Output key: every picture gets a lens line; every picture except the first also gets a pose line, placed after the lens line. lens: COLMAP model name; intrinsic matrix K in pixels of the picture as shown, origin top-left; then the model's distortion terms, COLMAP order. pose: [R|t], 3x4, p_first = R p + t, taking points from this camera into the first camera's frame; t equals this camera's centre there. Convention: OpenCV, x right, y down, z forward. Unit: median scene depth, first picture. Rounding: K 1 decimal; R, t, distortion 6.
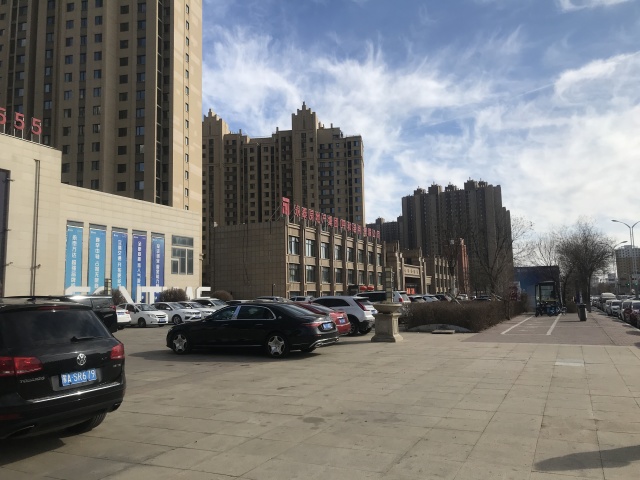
lens RADIAL K [[519.9, 0, 320.2], [0, 519.9, 238.9], [0, 0, 1]] dist [0.029149, -0.031925]
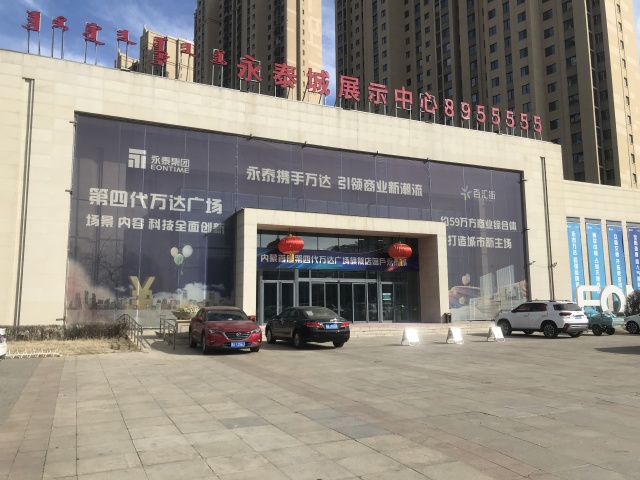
lens RADIAL K [[519.9, 0, 316.5], [0, 519.9, 239.6], [0, 0, 1]] dist [0.029149, -0.031925]
pose [[0.765619, -0.061904, -0.640309, -0.192880], [0.061502, 0.997844, -0.022931, 0.000513], [0.640348, -0.021824, 0.767775, -0.026565]]
